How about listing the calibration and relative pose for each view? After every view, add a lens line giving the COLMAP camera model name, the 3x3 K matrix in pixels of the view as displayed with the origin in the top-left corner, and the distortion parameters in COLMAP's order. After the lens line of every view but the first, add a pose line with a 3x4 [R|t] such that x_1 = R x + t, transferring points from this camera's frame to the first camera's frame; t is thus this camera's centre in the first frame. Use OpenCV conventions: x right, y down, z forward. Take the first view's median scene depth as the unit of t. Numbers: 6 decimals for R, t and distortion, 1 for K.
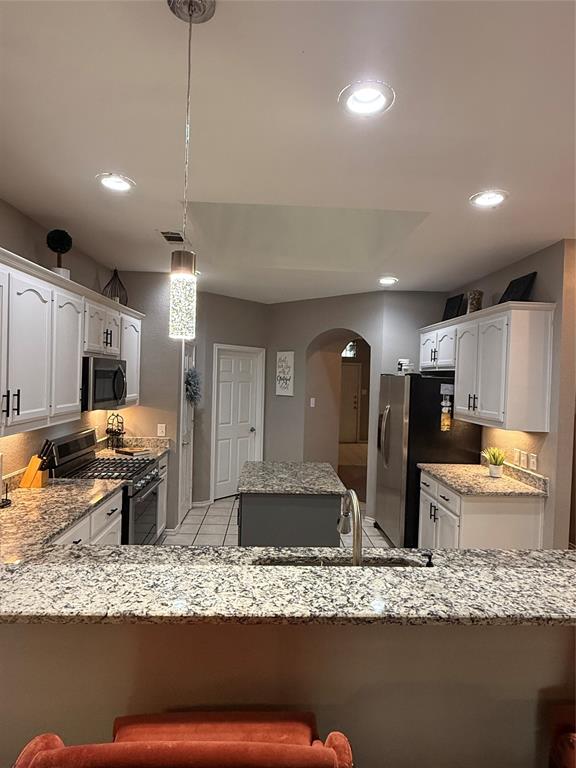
lens RADIAL K [[443.0, 0, 288.0], [0, 443.0, 384.0], [0, 0, 1]] dist [-0.001357, -0.000098]
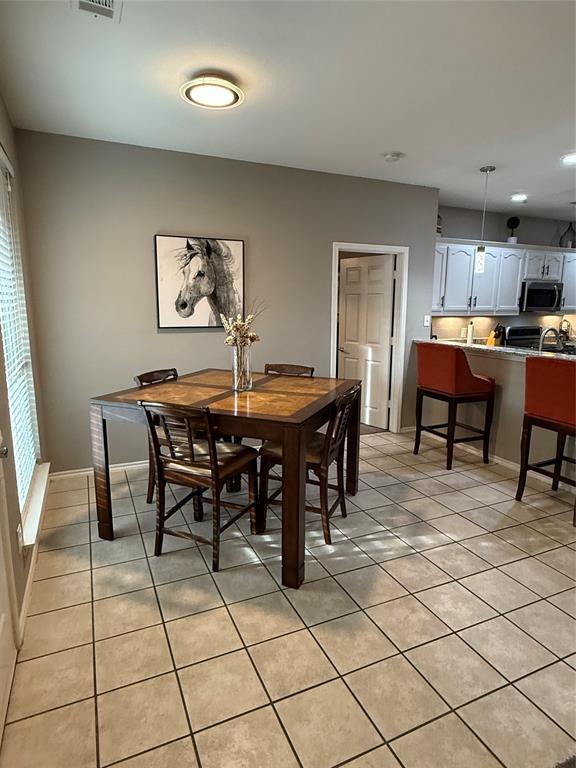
lens RADIAL K [[443.0, 0, 288.0], [0, 443.0, 384.0], [0, 0, 1]] dist [-0.001357, -0.000098]
pose [[0.374548, 0.141237, -0.916387, 0.962193], [-0.010956, 0.988936, 0.147941, 0.101732], [0.927143, -0.045371, 0.371952, -0.657987]]
